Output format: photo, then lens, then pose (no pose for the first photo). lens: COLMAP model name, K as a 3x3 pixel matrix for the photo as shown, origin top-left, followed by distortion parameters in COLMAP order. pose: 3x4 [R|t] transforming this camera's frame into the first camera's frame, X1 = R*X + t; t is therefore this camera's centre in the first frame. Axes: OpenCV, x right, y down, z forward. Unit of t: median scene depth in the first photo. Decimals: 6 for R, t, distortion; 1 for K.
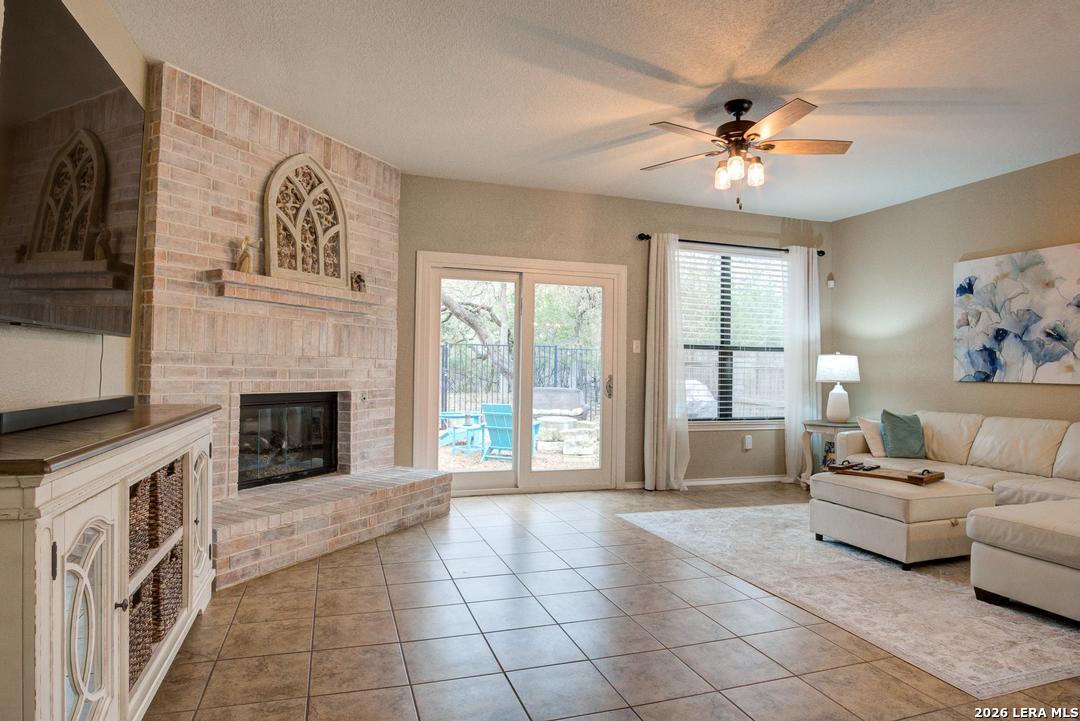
lens RADIAL K [[605.2, 0, 517.0], [0, 605.2, 365.2], [0, 0, 1]] dist [-0.042860, 0.001250]
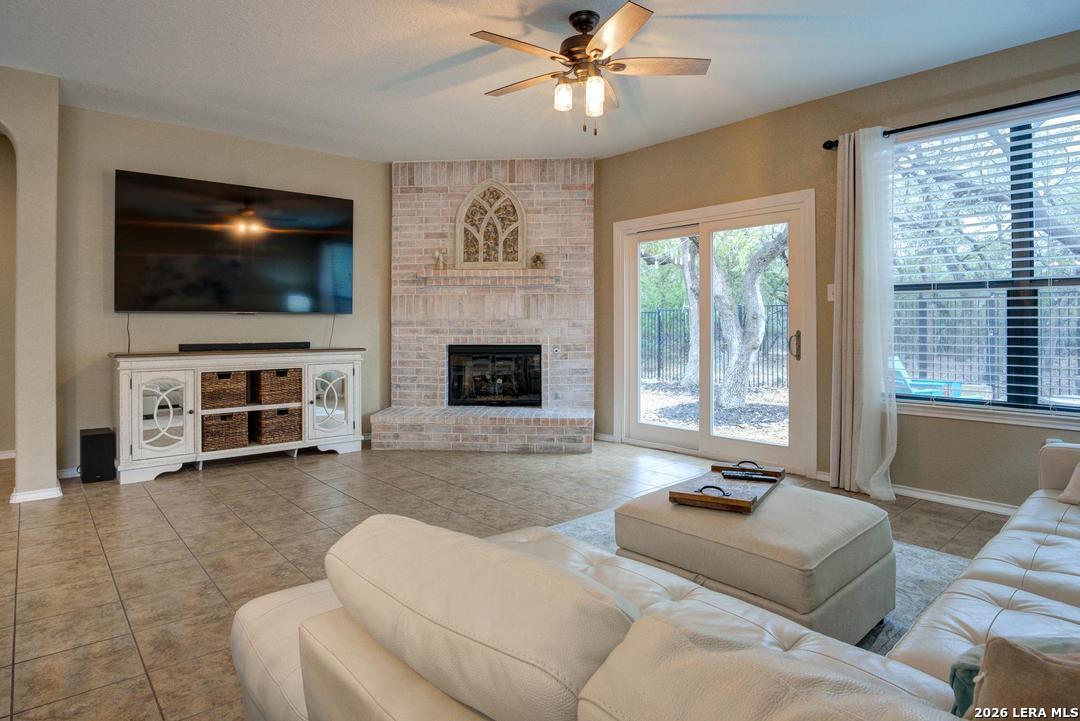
lens RADIAL K [[598.8, 0, 542.0], [0, 598.8, 328.2], [0, 0, 1]] dist [-0.042167, 0.002036]
pose [[0.410197, -0.012187, -0.911916, 0.965994], [0.015937, 0.999854, -0.006194, 0.015951], [0.911858, -0.011993, 0.410331, 0.501802]]
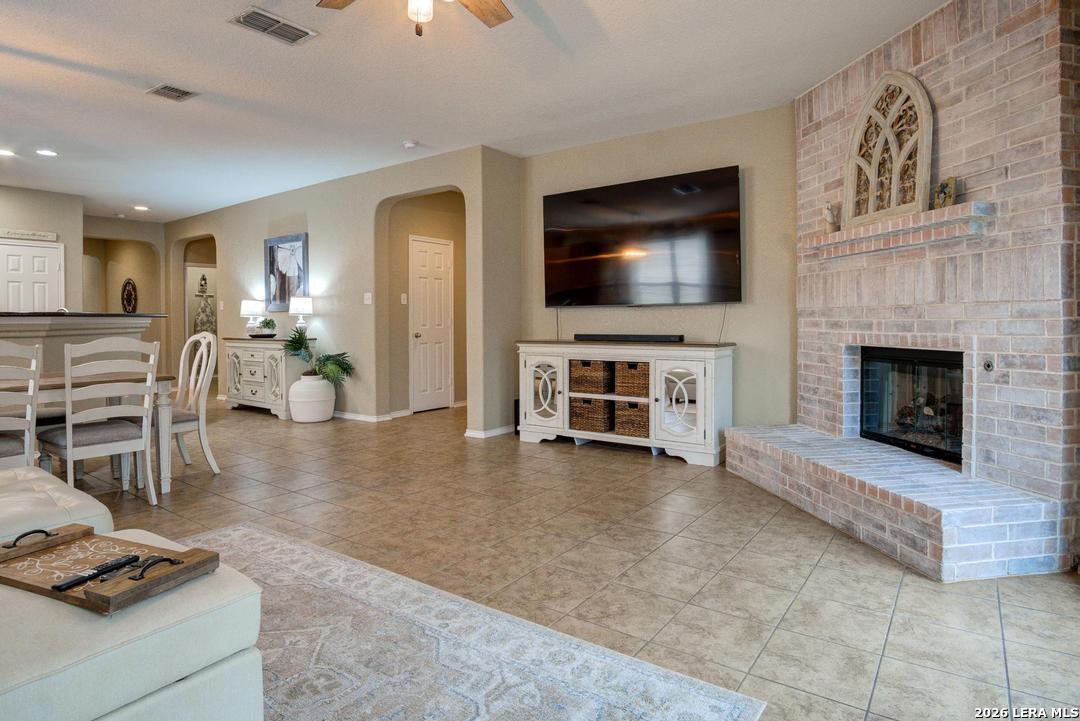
lens RADIAL K [[598.8, 0, 542.0], [0, 598.8, 328.2], [0, 0, 1]] dist [-0.042167, 0.002036]
pose [[-0.792369, -0.001743, -0.610039, 0.539524], [-0.000085, 0.999996, -0.002746, 0.018903], [0.610042, -0.002124, -0.792366, 1.316150]]
